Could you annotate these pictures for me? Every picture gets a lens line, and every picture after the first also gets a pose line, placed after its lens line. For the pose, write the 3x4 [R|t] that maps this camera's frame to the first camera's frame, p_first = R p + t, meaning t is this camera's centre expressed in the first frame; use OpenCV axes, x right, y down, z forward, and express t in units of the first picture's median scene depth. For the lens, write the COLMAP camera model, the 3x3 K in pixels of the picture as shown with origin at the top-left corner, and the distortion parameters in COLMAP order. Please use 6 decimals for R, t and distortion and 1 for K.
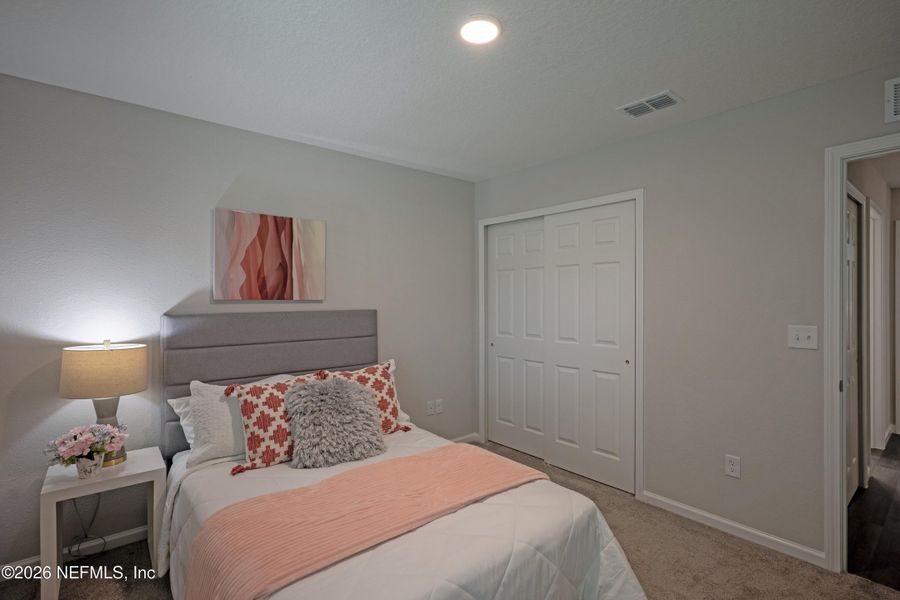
lens RADIAL K [[434.7, 0, 454.6], [0, 434.7, 297.9], [0, 0, 1]] dist [0.000794, 0.000484]
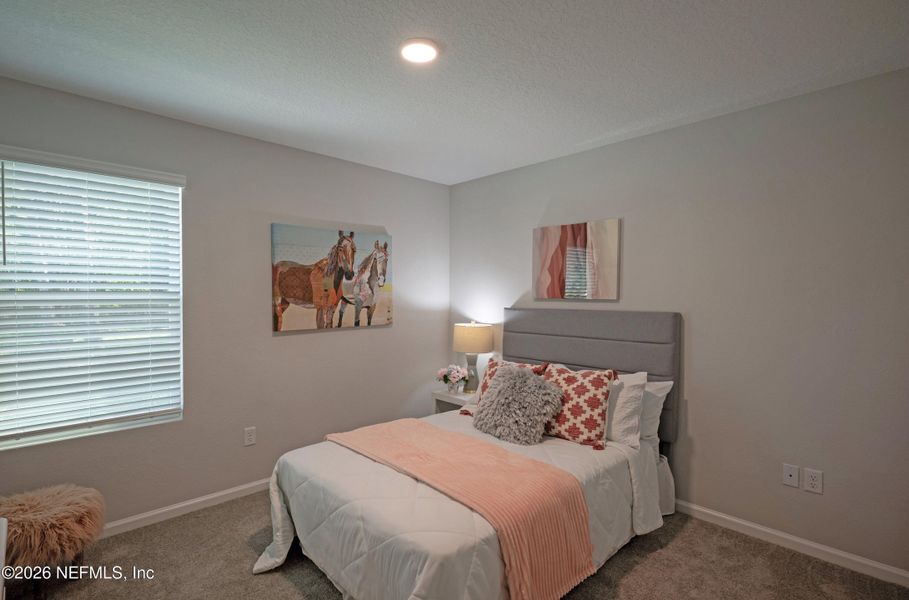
lens RADIAL K [[447.9, 0, 454.5], [0, 447.9, 300.0], [0, 0, 1]] dist [-0.000375, 0.000115]
pose [[0.055676, 0.010166, -0.998397, 0.773192], [-0.007042, 0.999927, 0.009788, -0.001530], [0.998424, 0.006486, 0.055743, 0.666630]]
